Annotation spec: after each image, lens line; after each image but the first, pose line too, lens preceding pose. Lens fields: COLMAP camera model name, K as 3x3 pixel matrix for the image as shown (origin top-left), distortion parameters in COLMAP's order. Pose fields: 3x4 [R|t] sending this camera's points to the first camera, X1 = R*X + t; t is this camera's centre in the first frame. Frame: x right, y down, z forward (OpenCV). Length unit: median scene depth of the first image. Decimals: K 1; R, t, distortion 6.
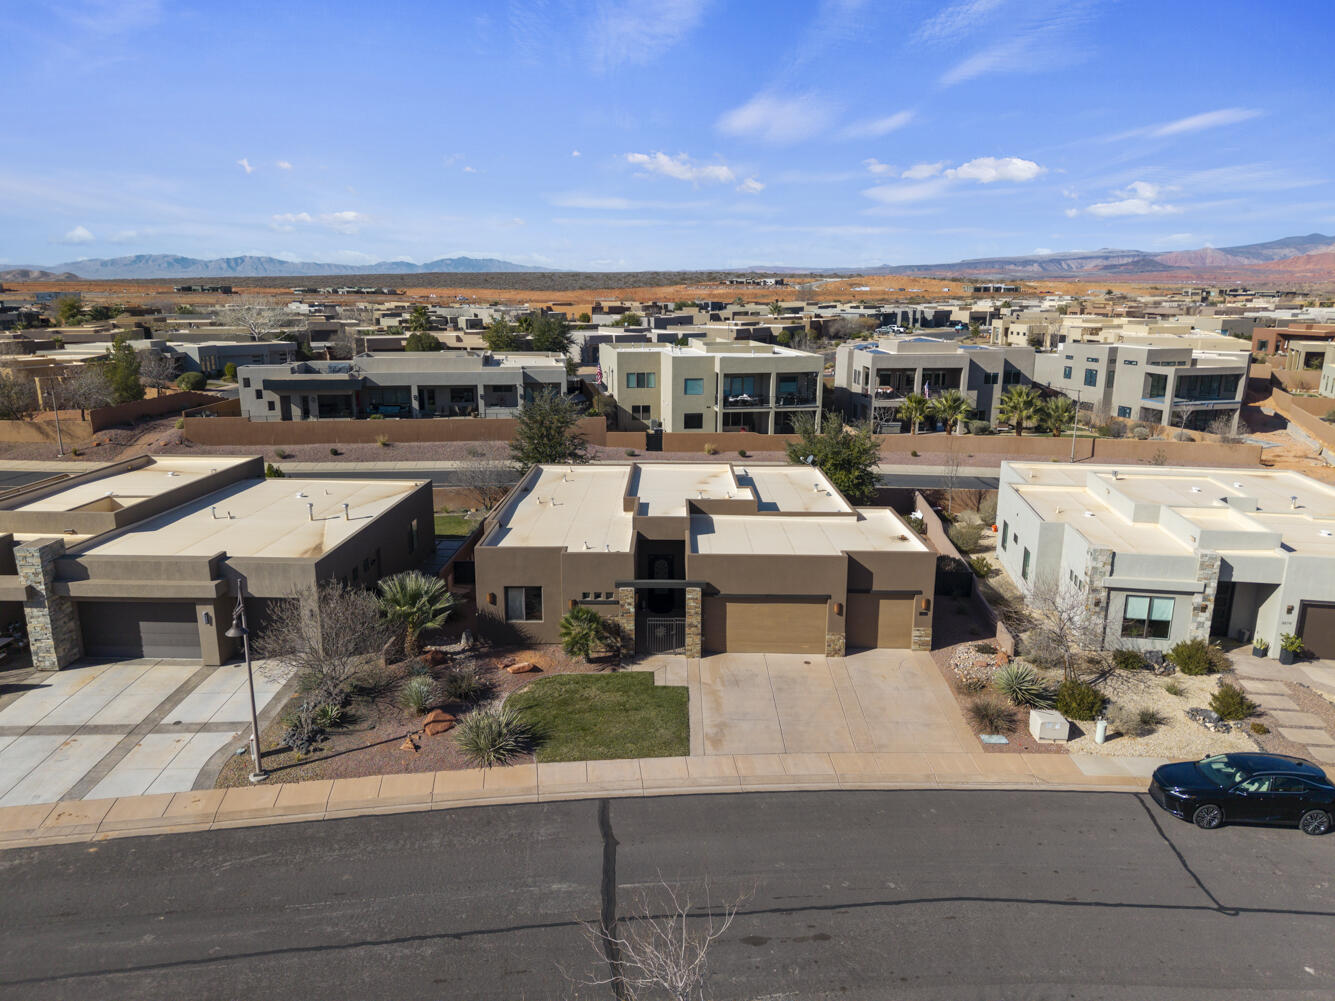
lens RADIAL K [[885.7, 0, 667.5], [0, 885.7, 500.5], [0, 0, 1]] dist [0.046776, -0.059233]
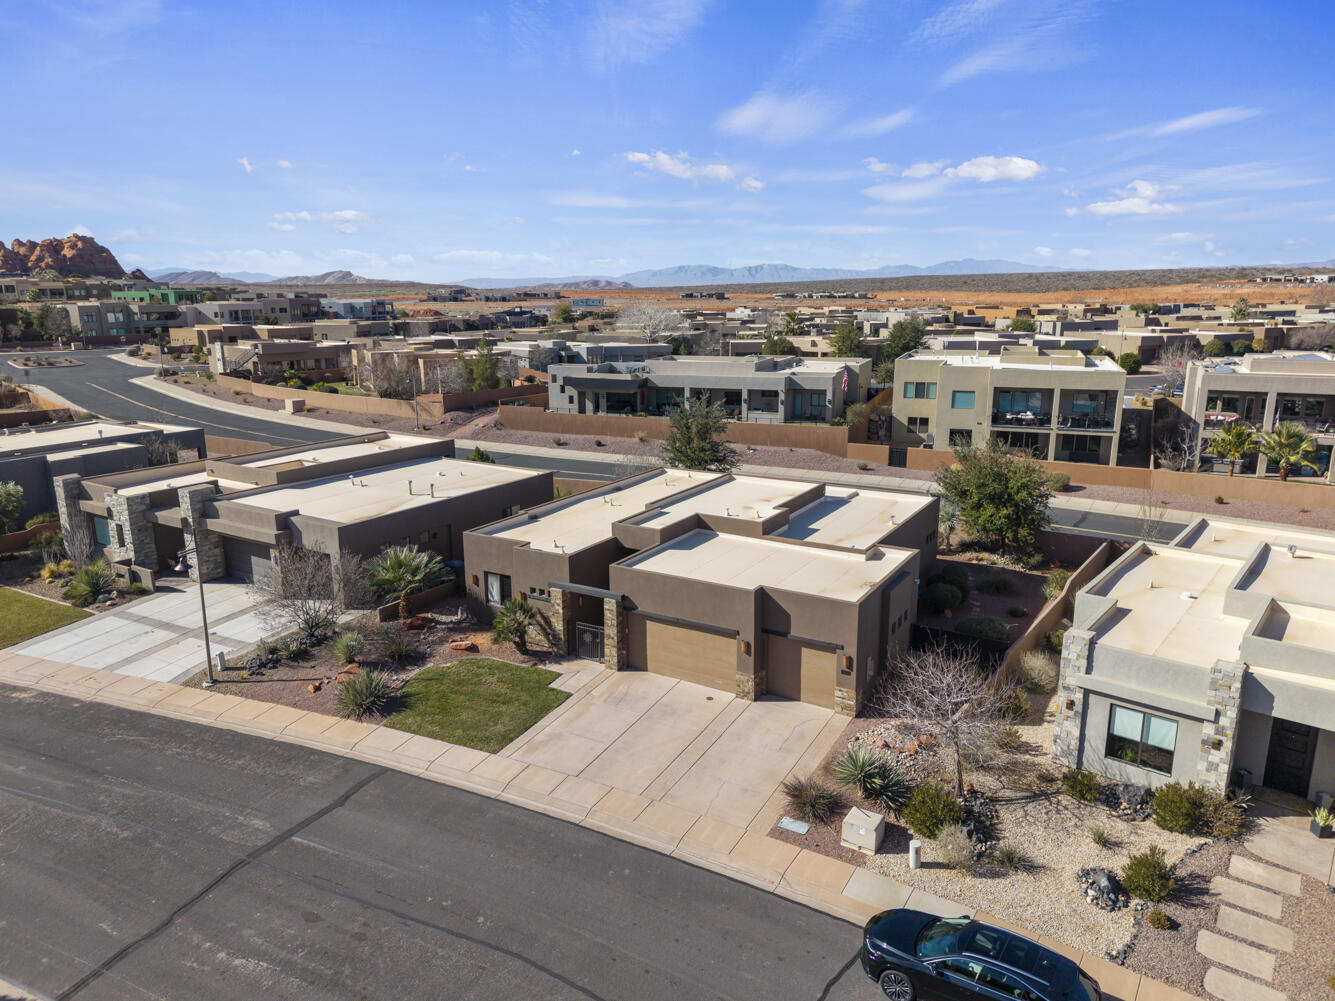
lens RADIAL K [[885.7, 0, 667.5], [0, 885.7, 500.5], [0, 0, 1]] dist [0.046776, -0.059233]
pose [[0.862151, 0.106909, -0.495244, 0.559714], [-0.108479, 0.993767, 0.025679, -0.043523], [0.494902, 0.031584, 0.868375, 0.161250]]
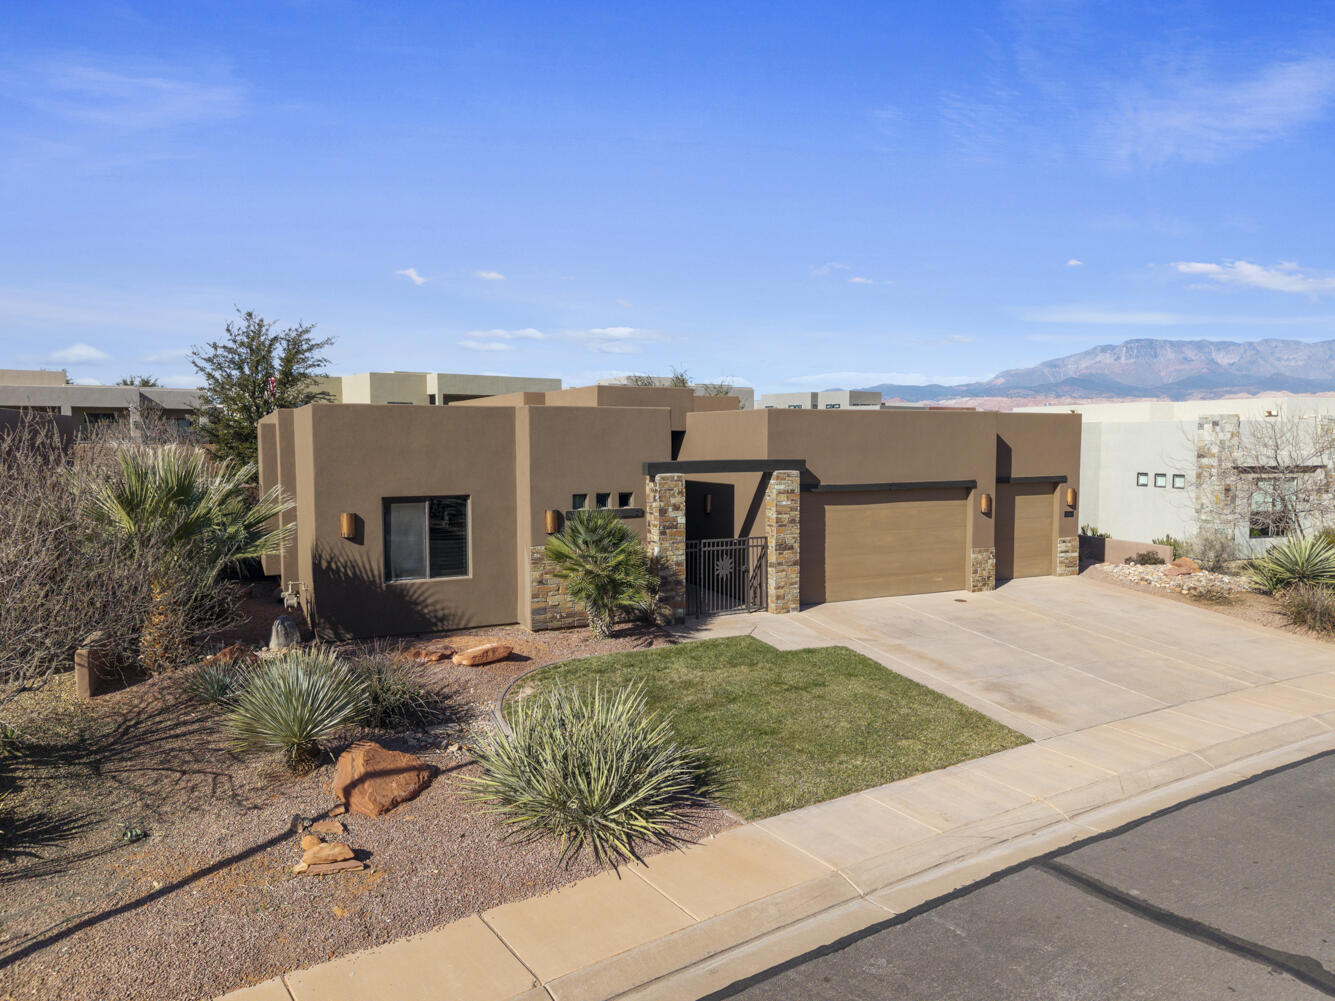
lens RADIAL K [[896.2, 0, 670.2], [0, 896.2, 502.1], [0, 0, 1]] dist [0.005524, -0.002556]
pose [[0.894382, -0.037432, 0.445735, -0.261136], [0.107372, 0.985323, -0.132700, 0.177128], [-0.434226, 0.166544, 0.885274, 0.563864]]
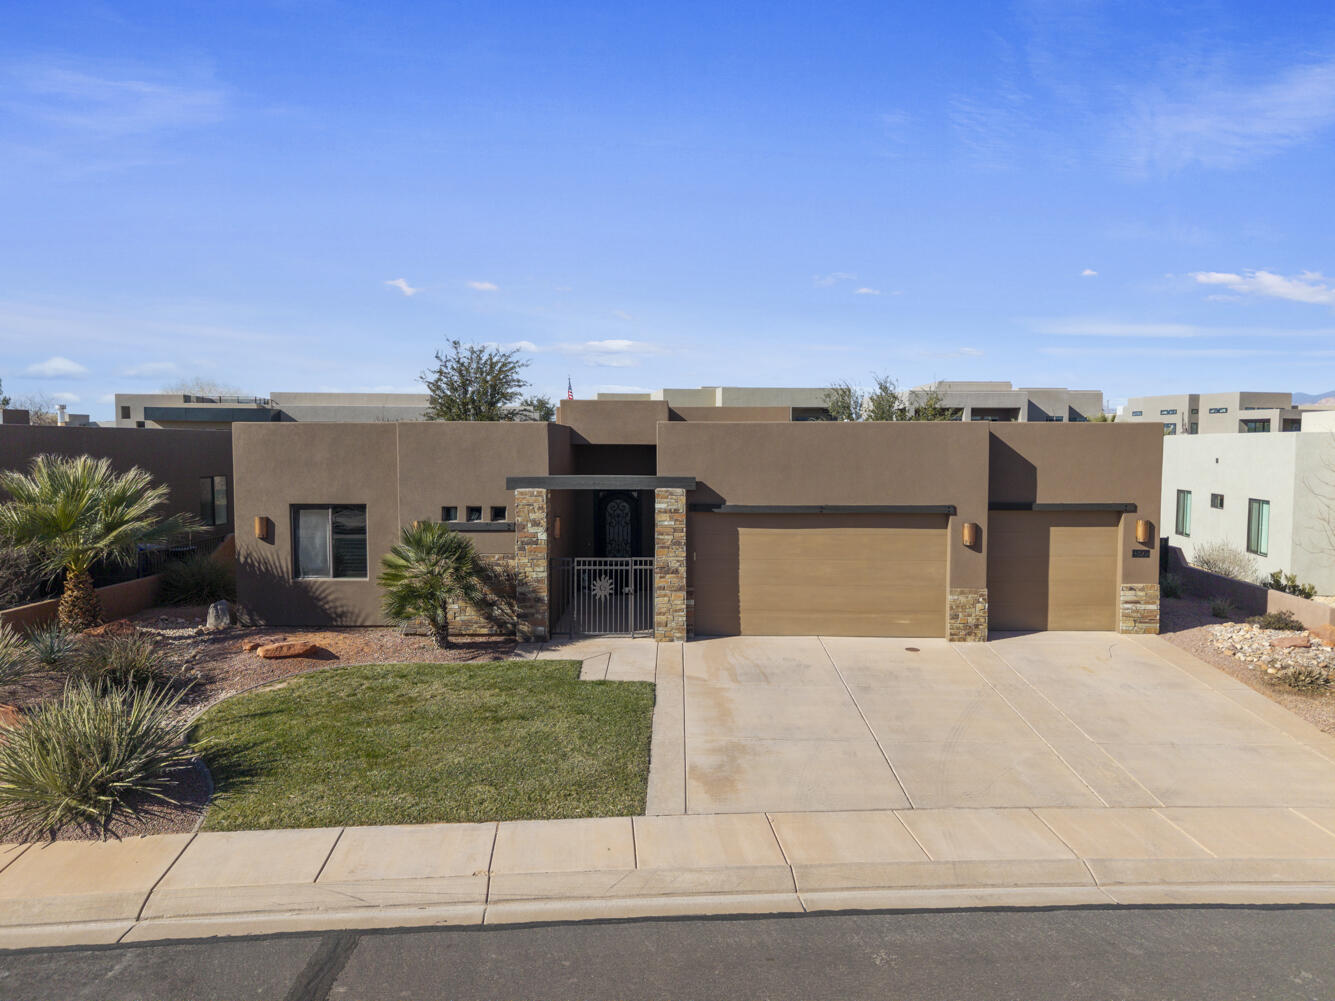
lens RADIAL K [[896.2, 0, 670.2], [0, 896.2, 502.1], [0, 0, 1]] dist [0.005524, -0.002556]
pose [[0.999994, -0.002971, -0.001826, 0.030156], [0.002619, 0.985584, -0.169165, 0.186064], [0.002302, 0.169160, 0.985586, 0.518317]]
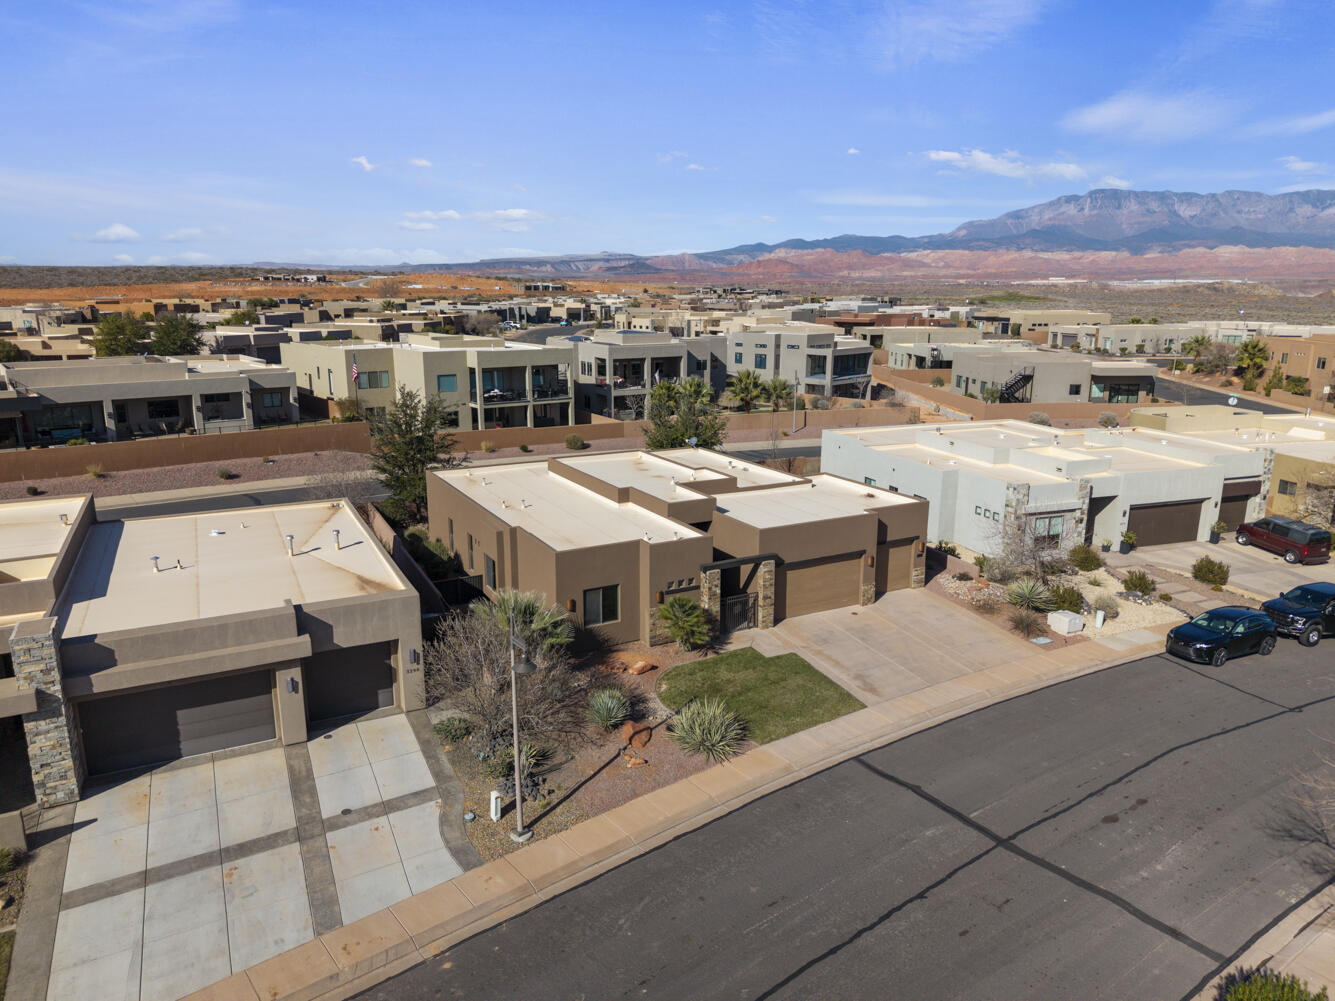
lens RADIAL K [[885.7, 0, 667.5], [0, 885.7, 500.5], [0, 0, 1]] dist [0.046776, -0.059233]
pose [[0.874218, -0.113197, 0.472154, -0.552453], [0.112576, 0.993200, 0.029676, -0.015991], [-0.472302, 0.027209, 0.881017, 0.133015]]
